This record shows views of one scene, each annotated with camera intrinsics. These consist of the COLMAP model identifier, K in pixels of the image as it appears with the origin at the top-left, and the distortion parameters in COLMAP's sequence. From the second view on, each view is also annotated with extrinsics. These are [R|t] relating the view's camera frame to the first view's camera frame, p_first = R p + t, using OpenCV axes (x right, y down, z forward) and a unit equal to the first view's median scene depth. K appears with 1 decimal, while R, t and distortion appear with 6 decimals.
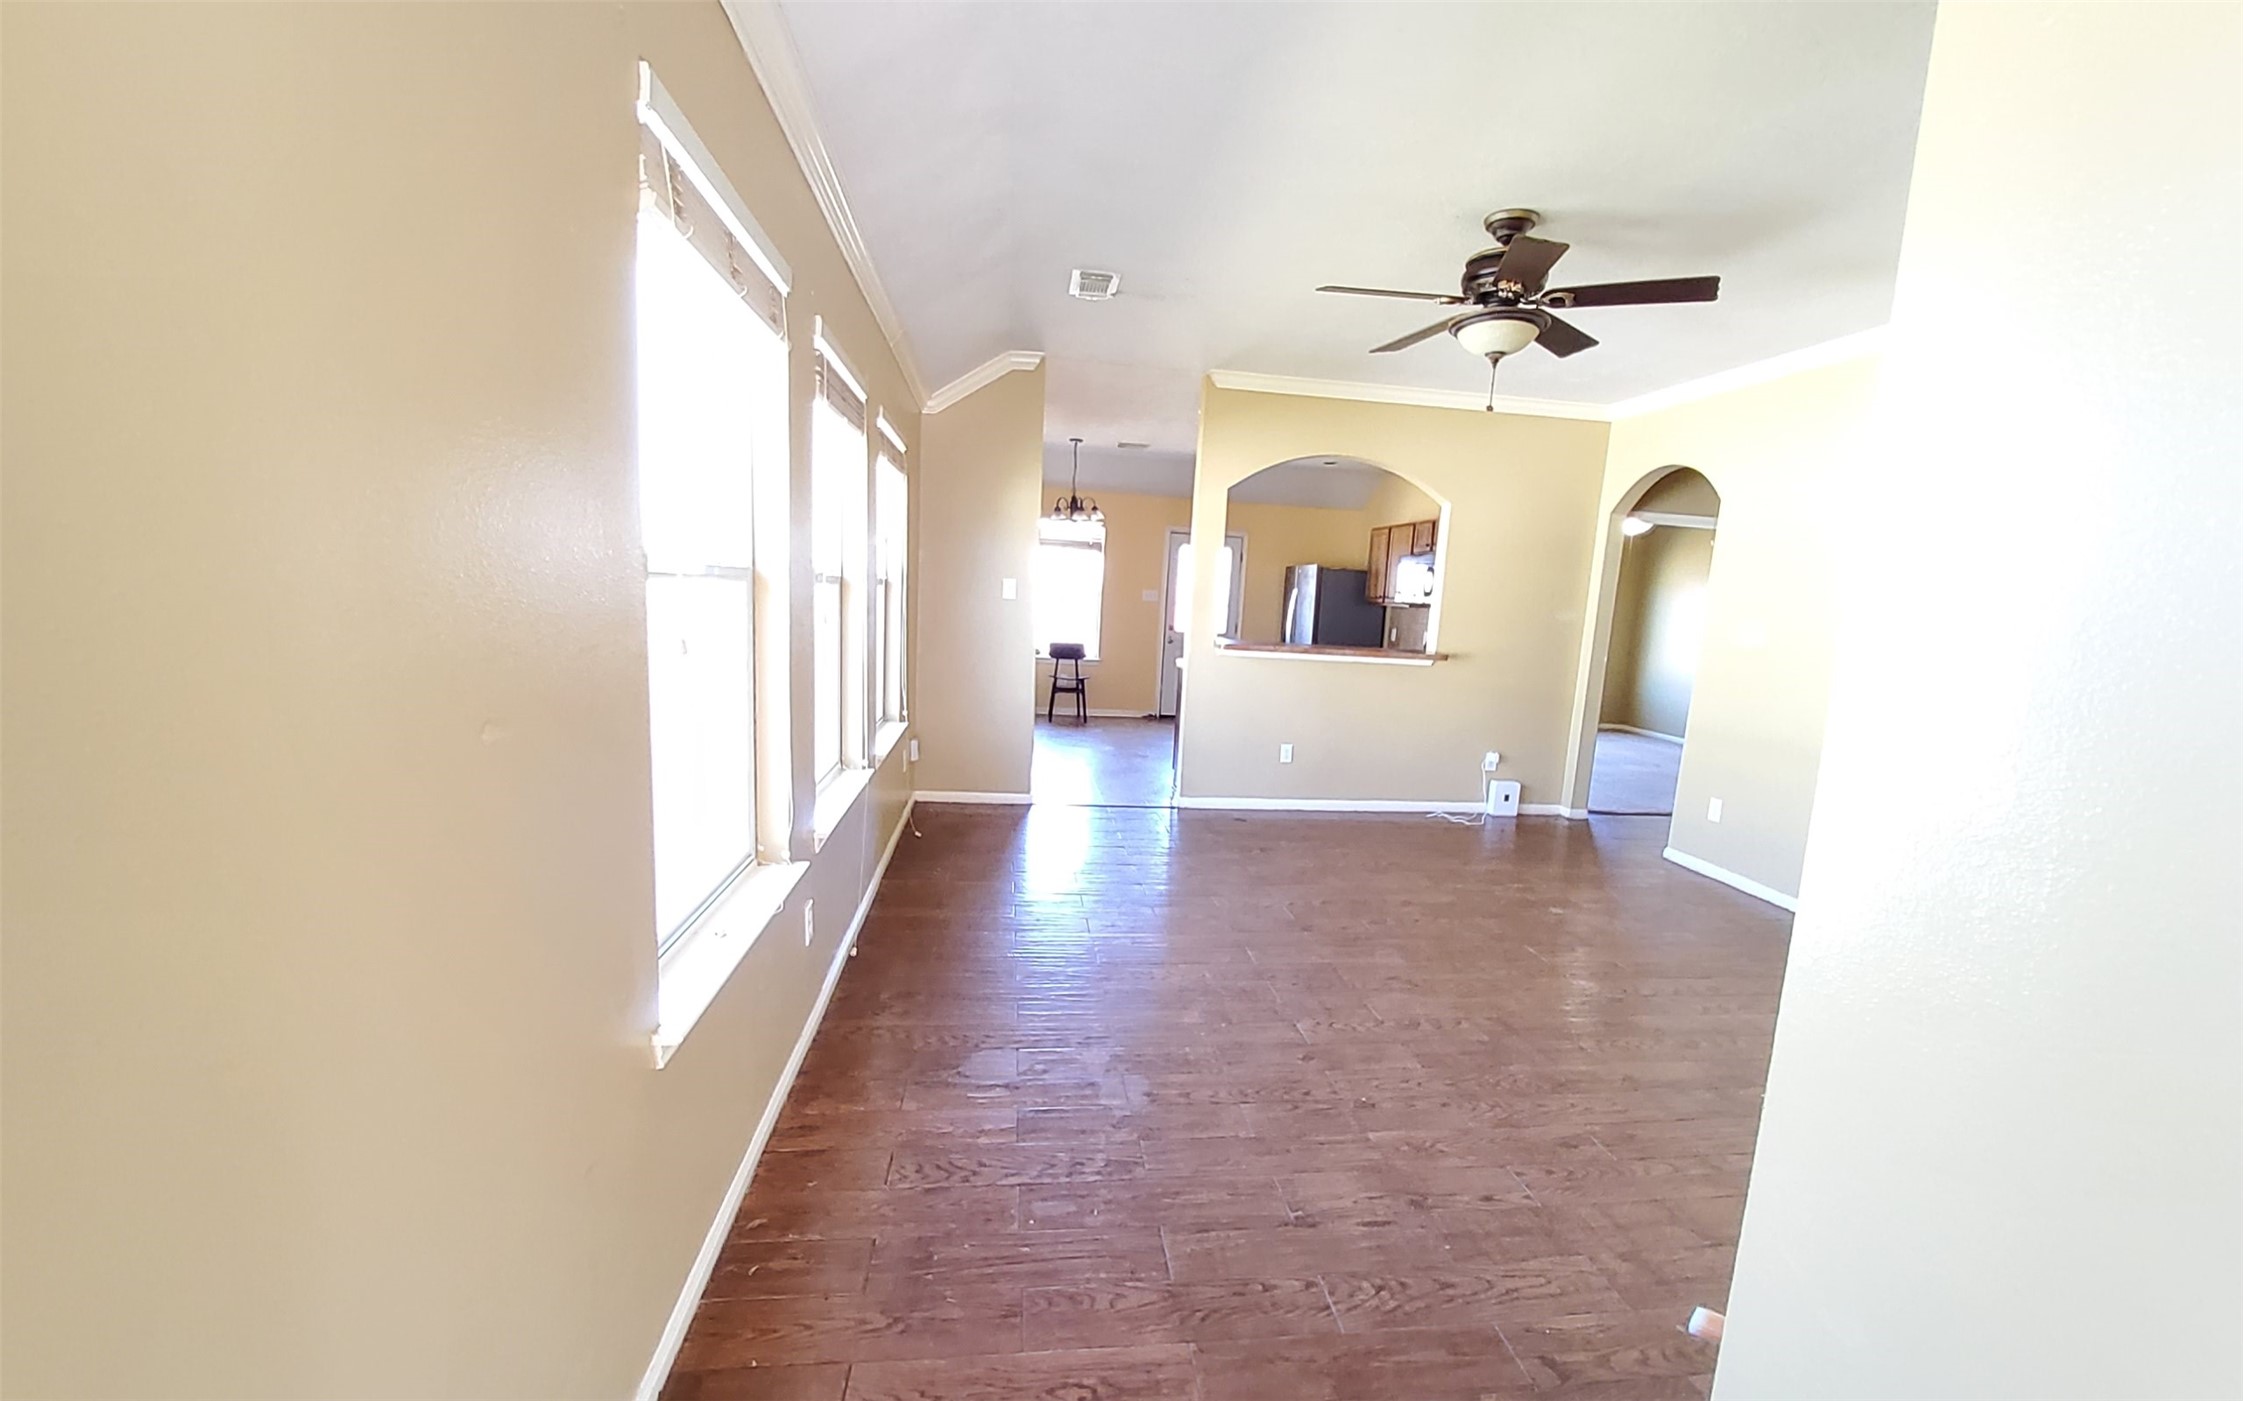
lens RADIAL K [[892.0, 0, 1139.5], [0, 892.0, 725.2], [0, 0, 1]] dist [0.003794, -0.006594]
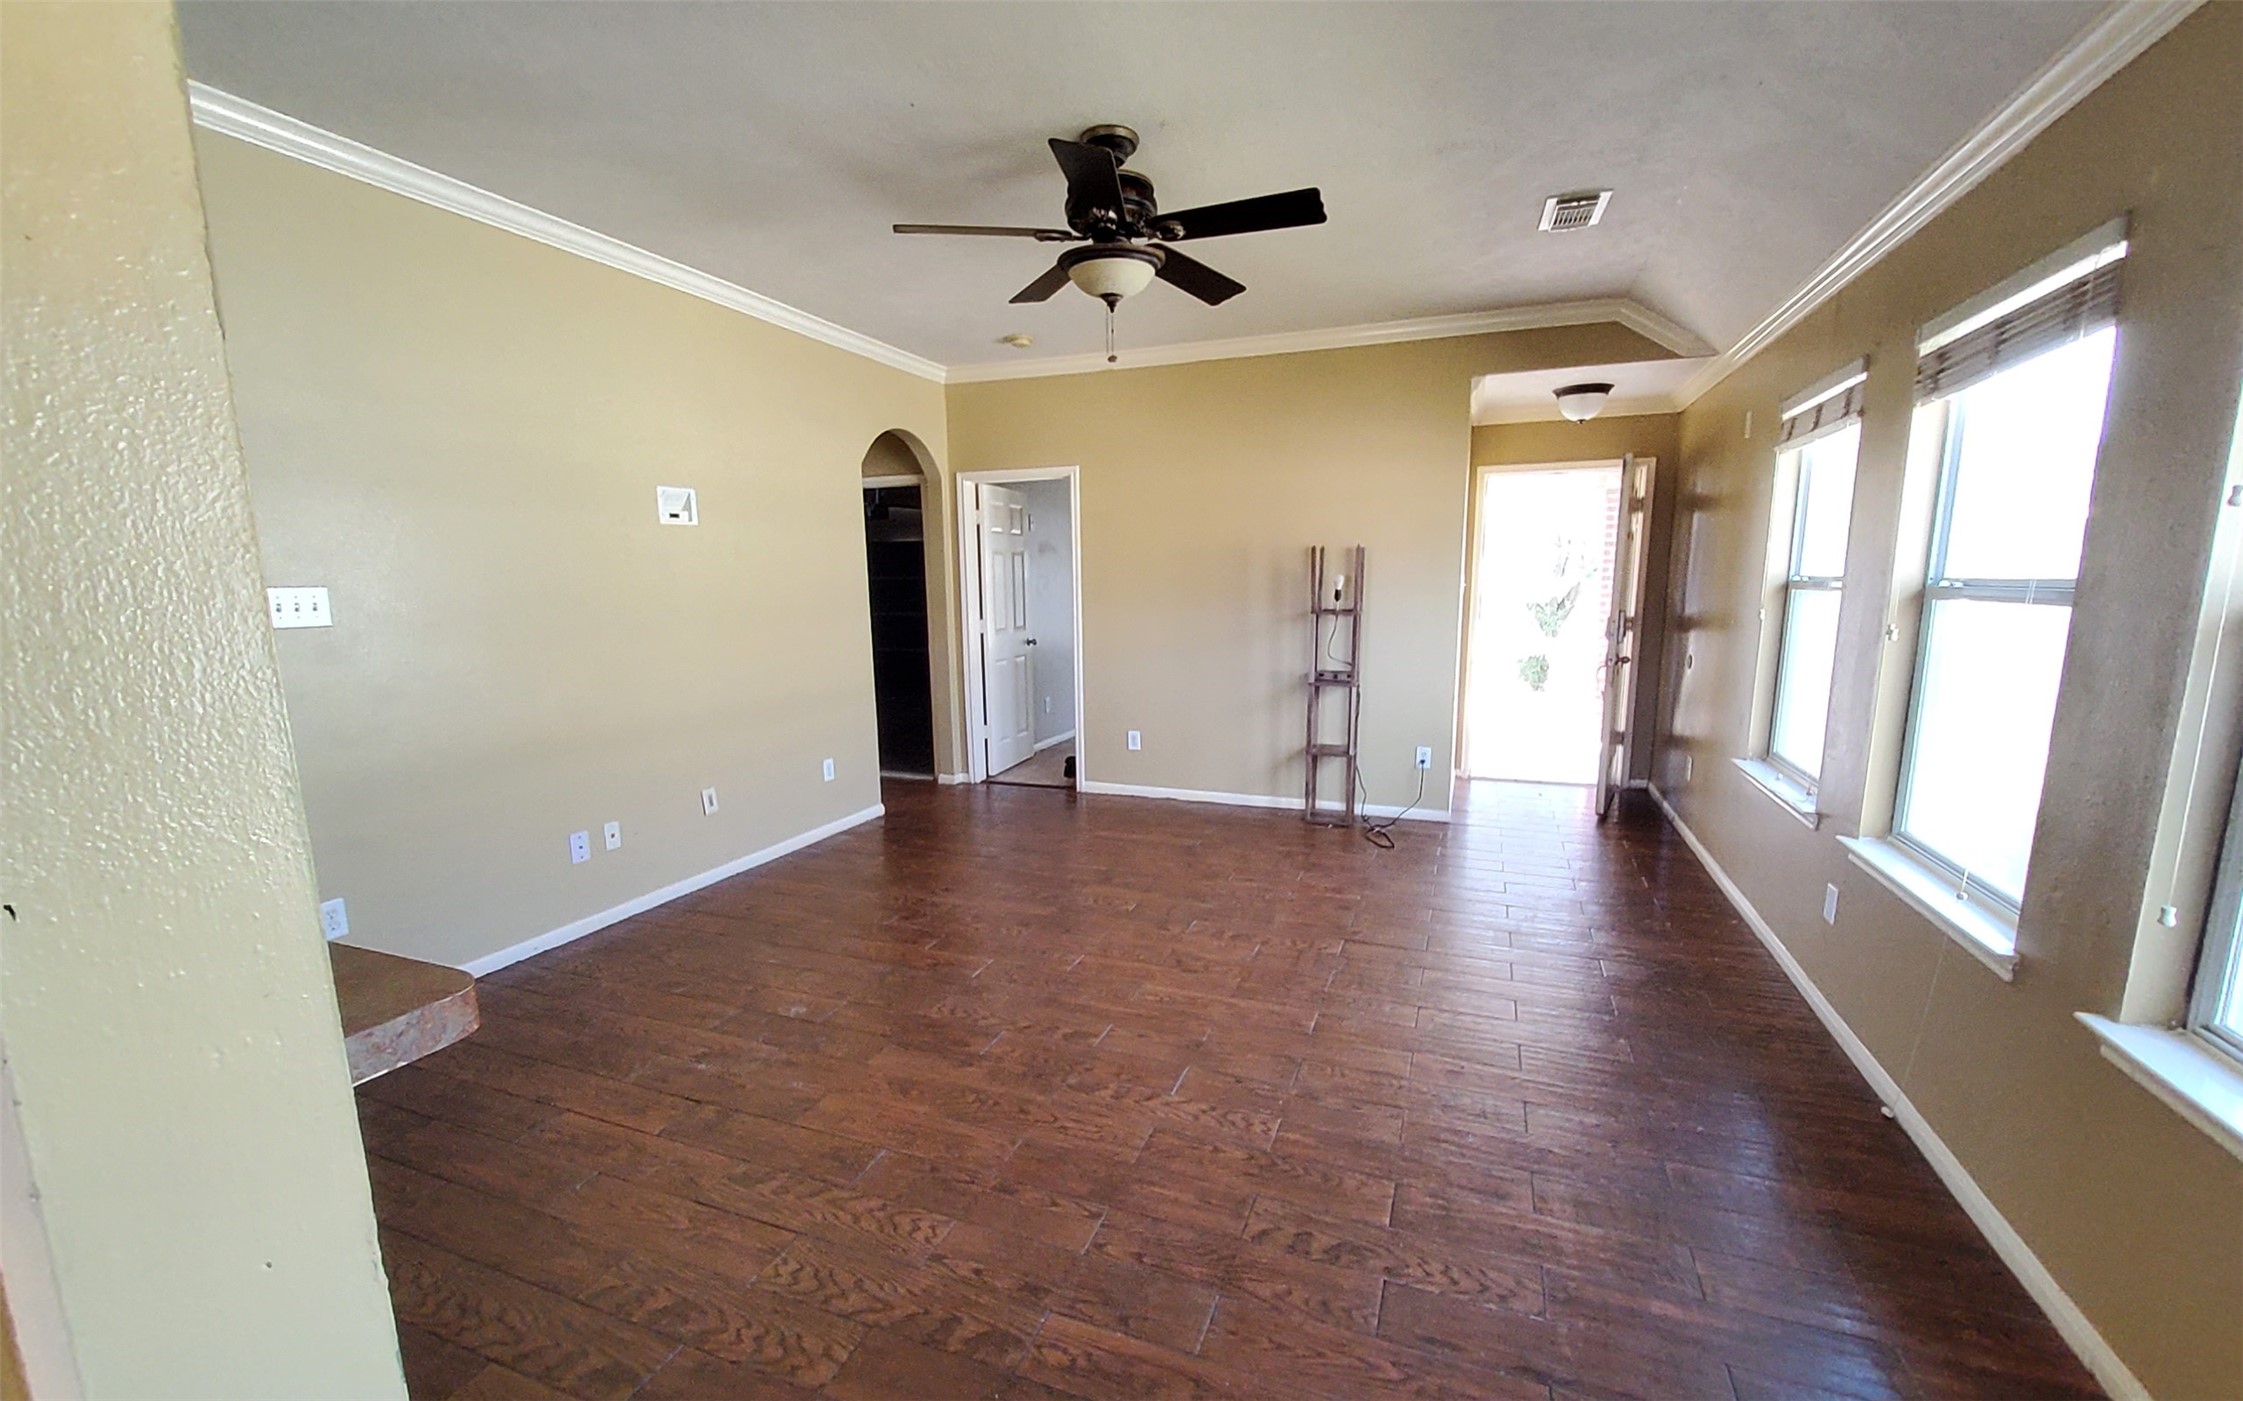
lens RADIAL K [[892.0, 0, 1139.5], [0, 892.0, 725.2], [0, 0, 1]] dist [0.003794, -0.006594]
pose [[-0.876345, -0.128069, 0.464346, -0.044147], [0.029376, 0.948003, 0.316904, -0.149852], [-0.480787, 0.291358, -0.827015, 0.949162]]
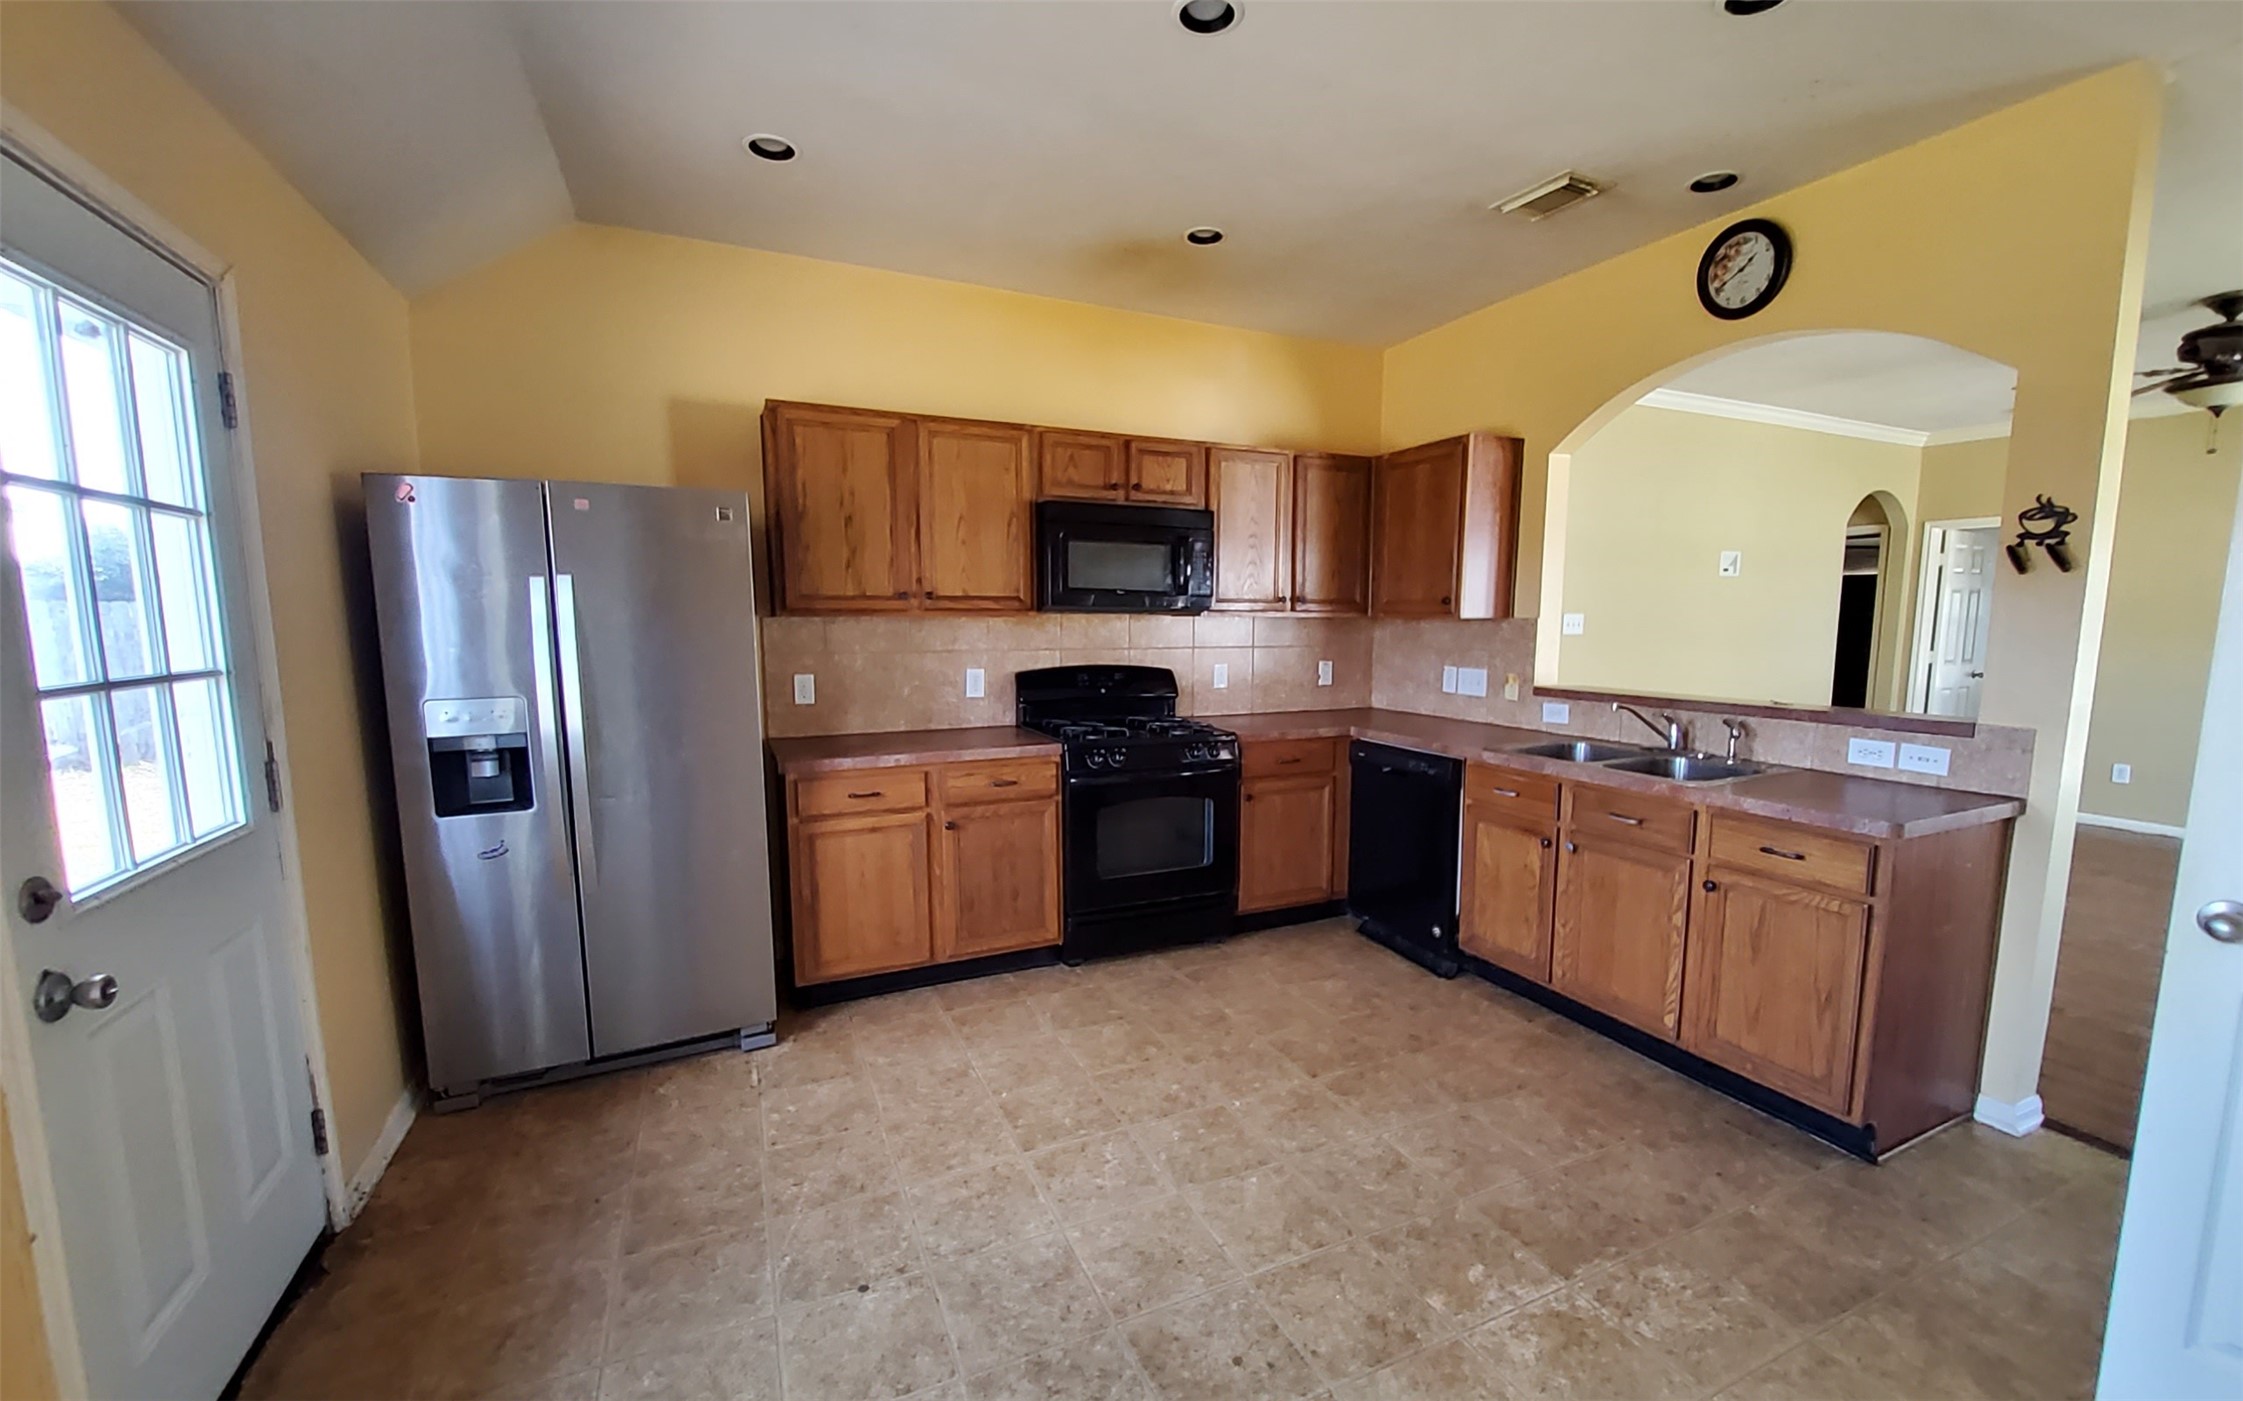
lens RADIAL K [[892.0, 0, 1139.5], [0, 892.0, 725.2], [0, 0, 1]] dist [0.003794, -0.006594]
pose [[-0.288312, -0.173630, 0.941663, -0.193829], [0.123913, 0.968388, 0.216496, -0.226291], [-0.949485, 0.179102, -0.257683, 1.433247]]
